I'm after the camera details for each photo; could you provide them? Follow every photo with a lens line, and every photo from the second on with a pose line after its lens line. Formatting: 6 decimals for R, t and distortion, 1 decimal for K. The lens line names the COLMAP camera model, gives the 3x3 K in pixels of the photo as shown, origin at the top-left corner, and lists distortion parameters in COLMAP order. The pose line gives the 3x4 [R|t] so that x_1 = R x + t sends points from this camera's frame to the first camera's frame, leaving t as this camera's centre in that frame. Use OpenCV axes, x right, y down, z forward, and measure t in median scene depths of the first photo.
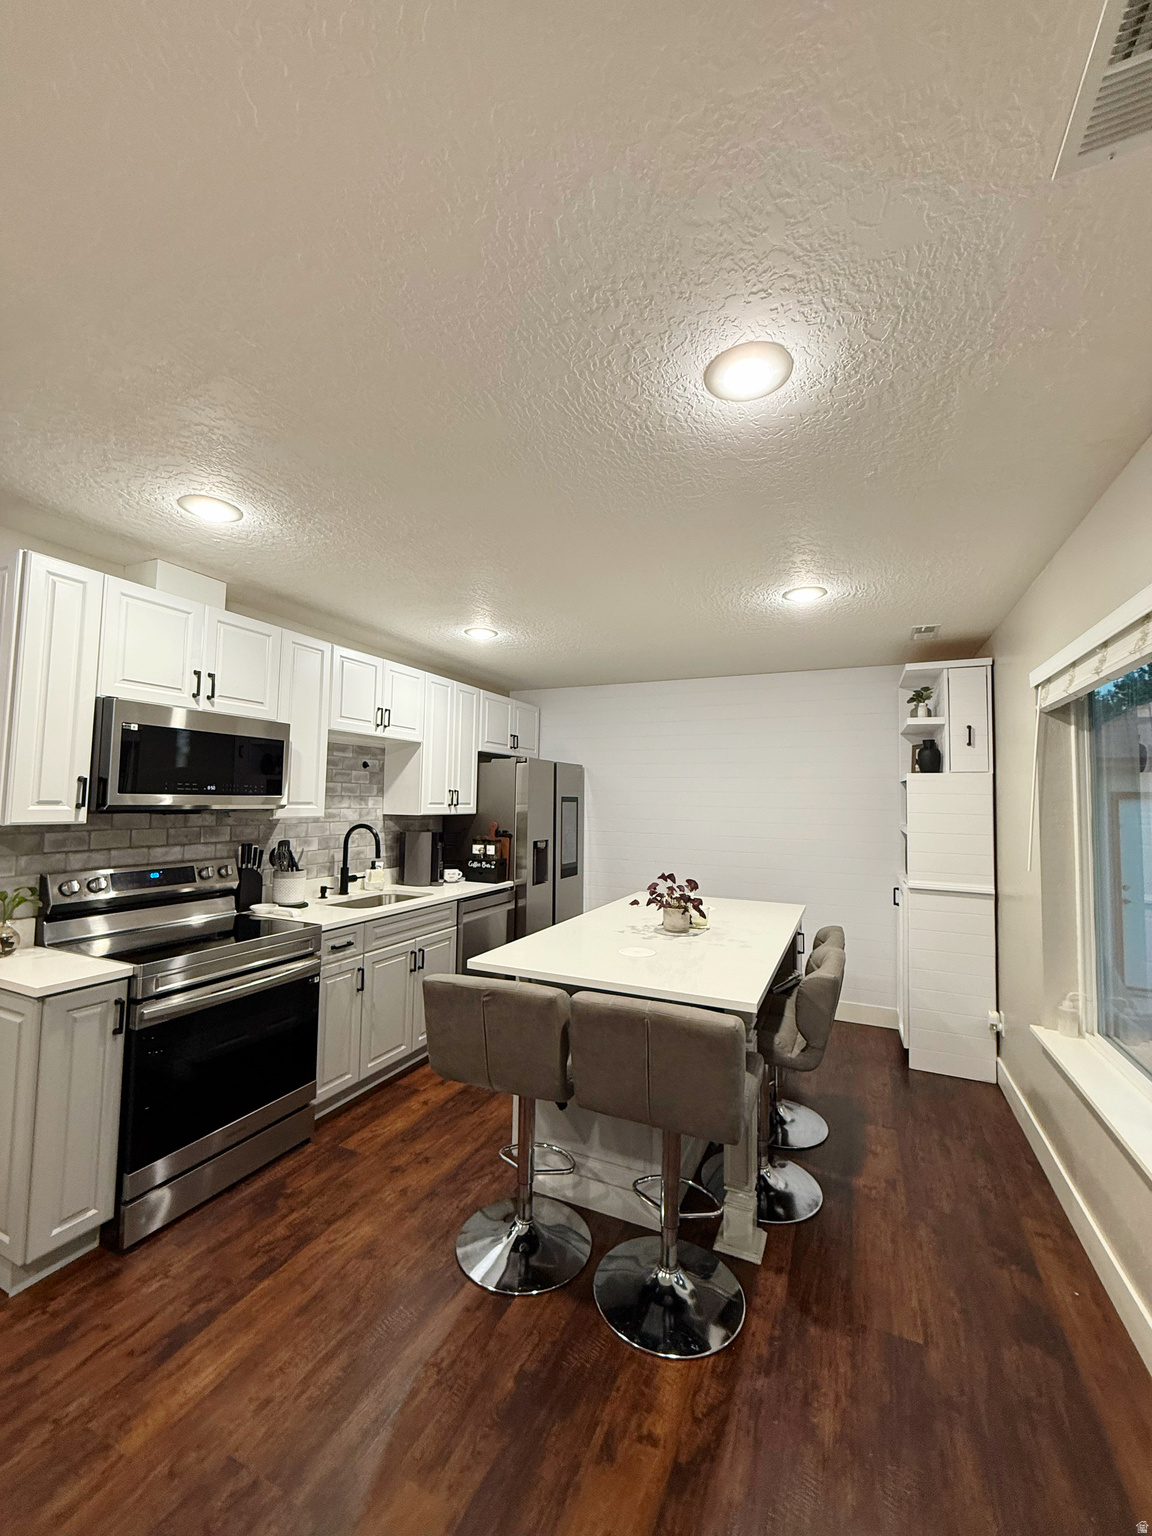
lens RADIAL K [[608.8, 0, 574.7], [0, 608.8, 763.9], [0, 0, 1]] dist [0.000006, 0.000054]
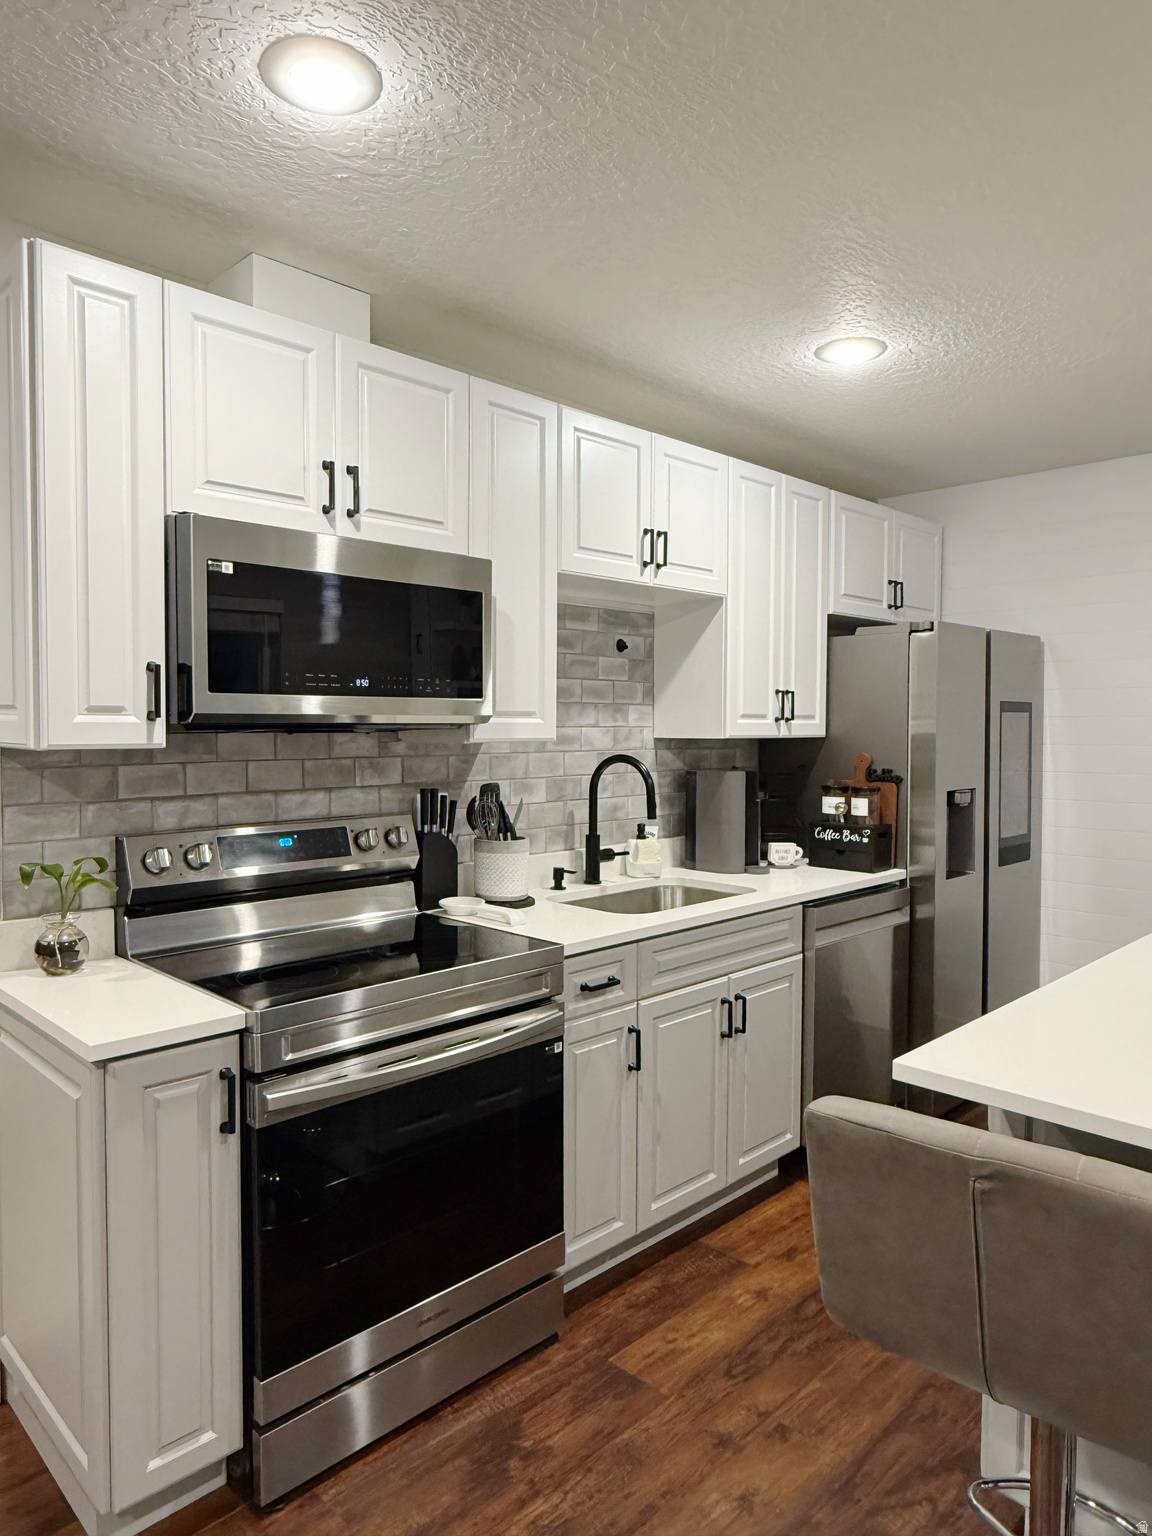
lens RADIAL K [[996.0, 0, 576.0], [0, 996.0, 768.0], [0, 0, 1]] dist [-0.000473, -0.000706]
pose [[0.938491, 0.002239, -0.345297, -0.107436], [0.032878, 0.994856, 0.095811, 0.031968], [0.343736, -0.101270, 0.933590, 0.216622]]
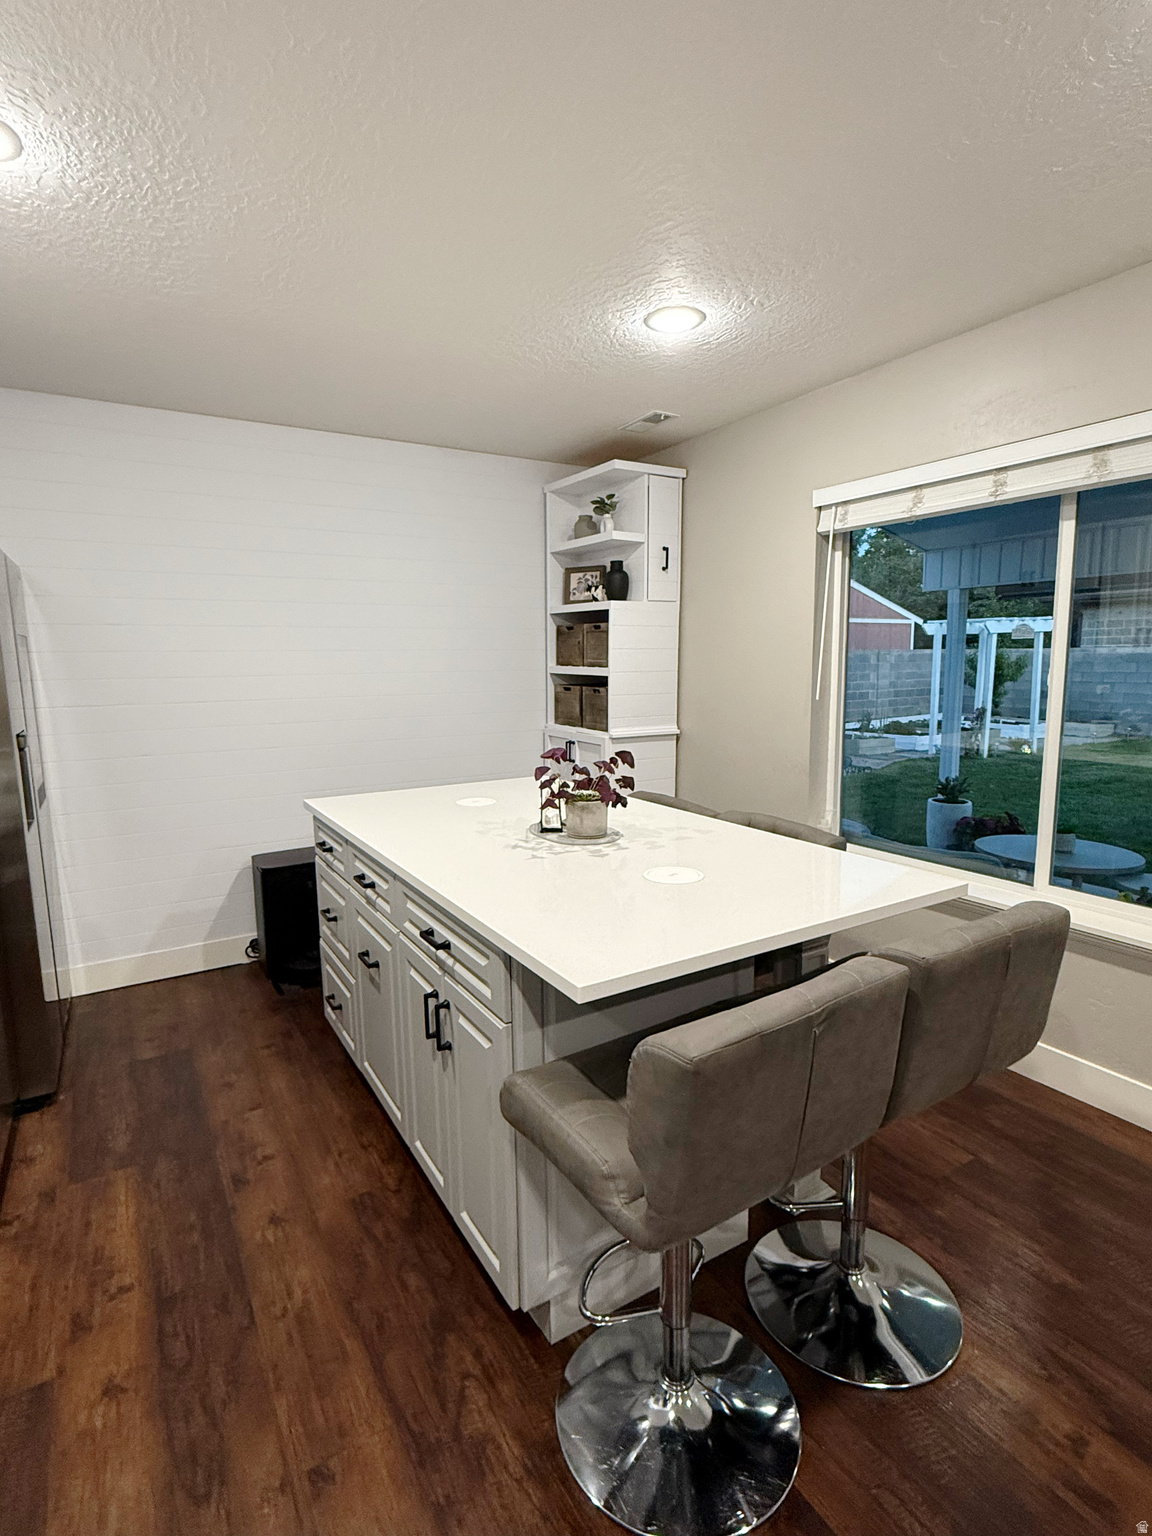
lens RADIAL K [[773.5, 0, 576.0], [0, 773.5, 768.0], [0, 0, 1]] dist [-0.000278, -0.000459]
pose [[0.557817, -0.141669, 0.817784, -0.448193], [-0.032173, 0.980893, 0.191870, 0.046526], [-0.829340, -0.133339, 0.542600, 0.541190]]
